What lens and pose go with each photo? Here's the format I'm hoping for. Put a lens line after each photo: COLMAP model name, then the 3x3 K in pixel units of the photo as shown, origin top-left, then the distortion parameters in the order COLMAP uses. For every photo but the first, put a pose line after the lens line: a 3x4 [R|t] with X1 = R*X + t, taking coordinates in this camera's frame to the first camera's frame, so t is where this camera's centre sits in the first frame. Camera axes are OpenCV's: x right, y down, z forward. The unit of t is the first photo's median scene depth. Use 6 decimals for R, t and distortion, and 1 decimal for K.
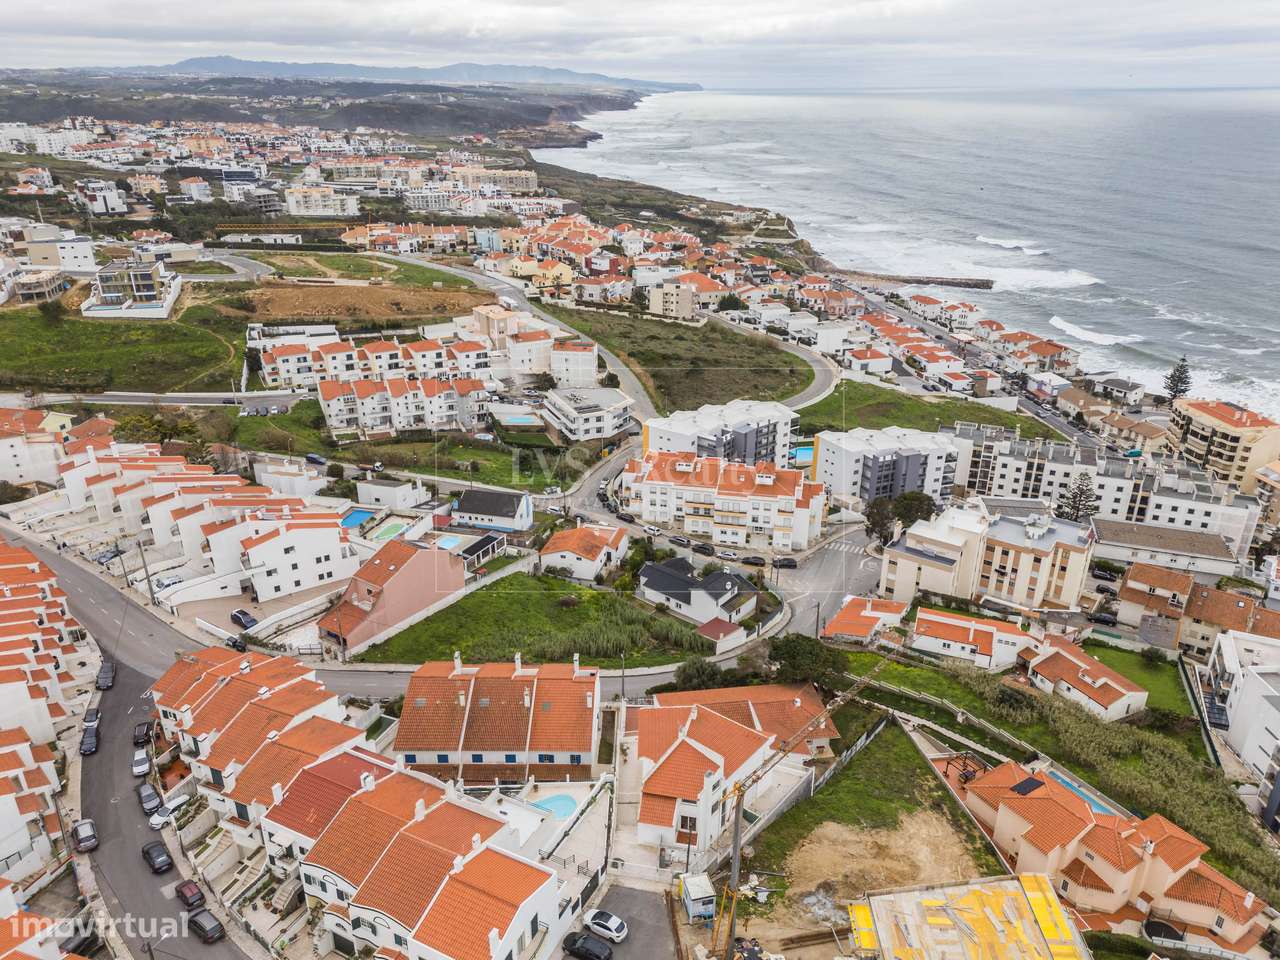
lens RADIAL K [[889.2, 0, 641.7], [0, 889.2, 469.0], [0, 0, 1]] dist [0.090092, -0.076882]
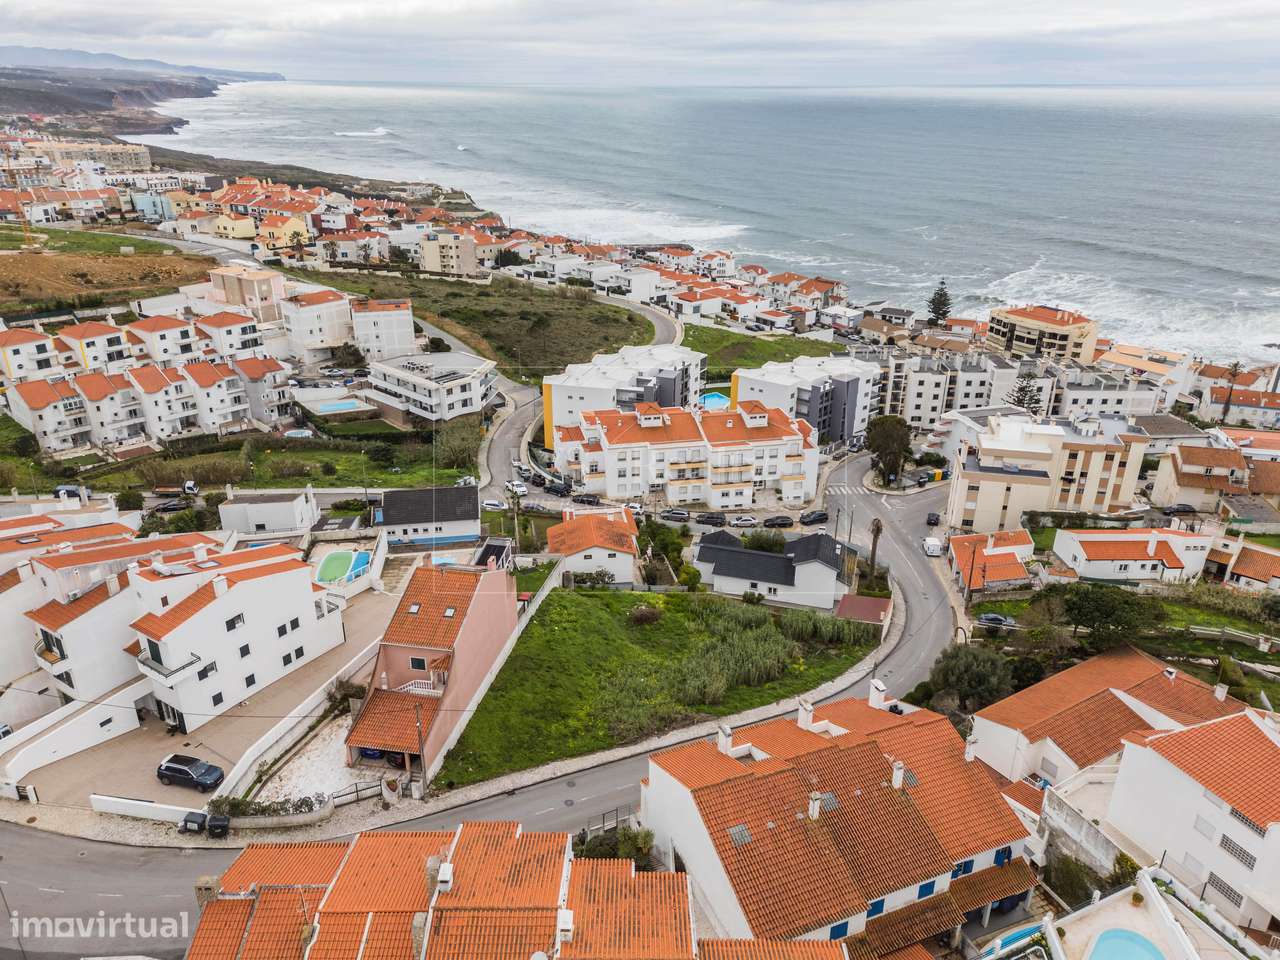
lens RADIAL K [[889.2, 0, 638.3], [0, 889.2, 484.0], [0, 0, 1]] dist [0.090092, -0.076882]
pose [[0.919020, -0.157050, 0.361576, -0.193206], [0.150245, 0.987528, 0.047054, 0.010658], [-0.364456, 0.011081, 0.931155, 0.225952]]
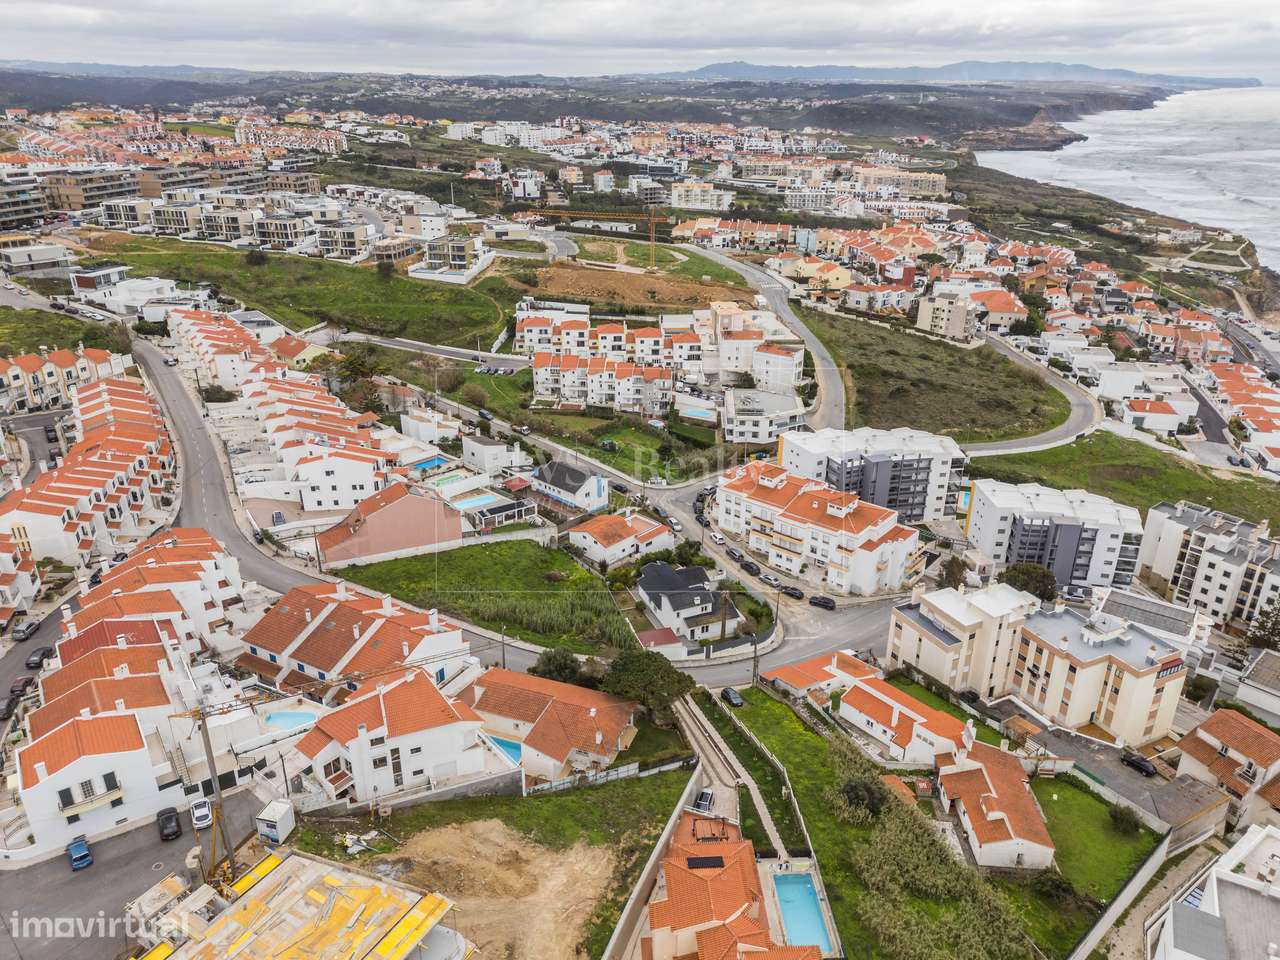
lens RADIAL K [[889.2, 0, 638.9], [0, 889.2, 481.6], [0, 0, 1]] dist [0.090092, -0.076882]
pose [[0.878621, 0.192591, -0.436961, 0.269399], [-0.187762, 0.980690, 0.054697, -0.022486], [0.439057, 0.033987, 0.897816, 0.061605]]
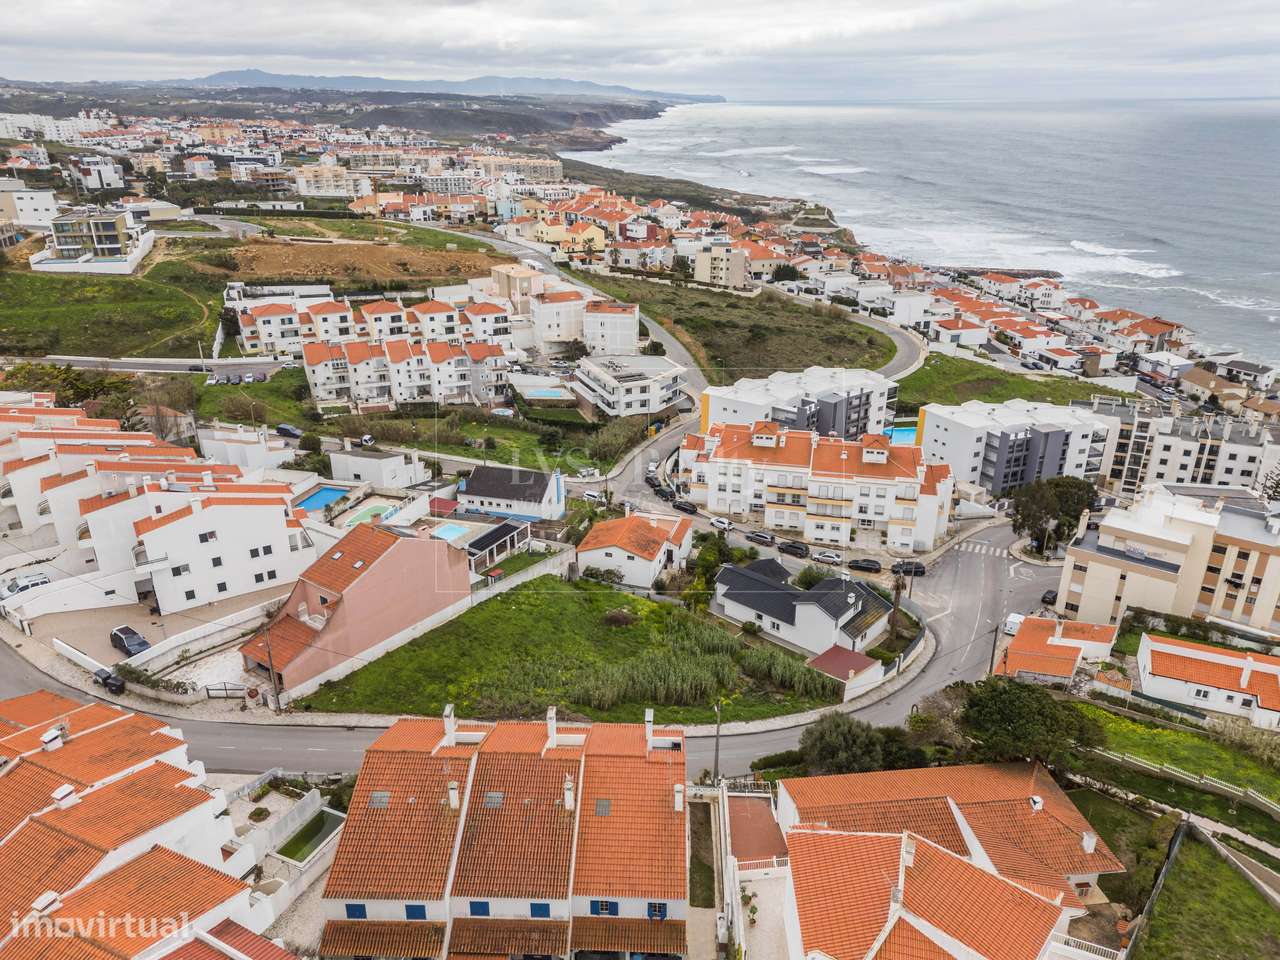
lens RADIAL K [[889.2, 0, 642.4], [0, 889.2, 470.8], [0, 0, 1]] dist [0.090092, -0.076882]
pose [[0.999736, 0.007357, -0.021762, -0.030446], [-0.007581, 0.999919, -0.010217, 0.024925], [0.021685, 0.010379, 0.999711, 0.185382]]
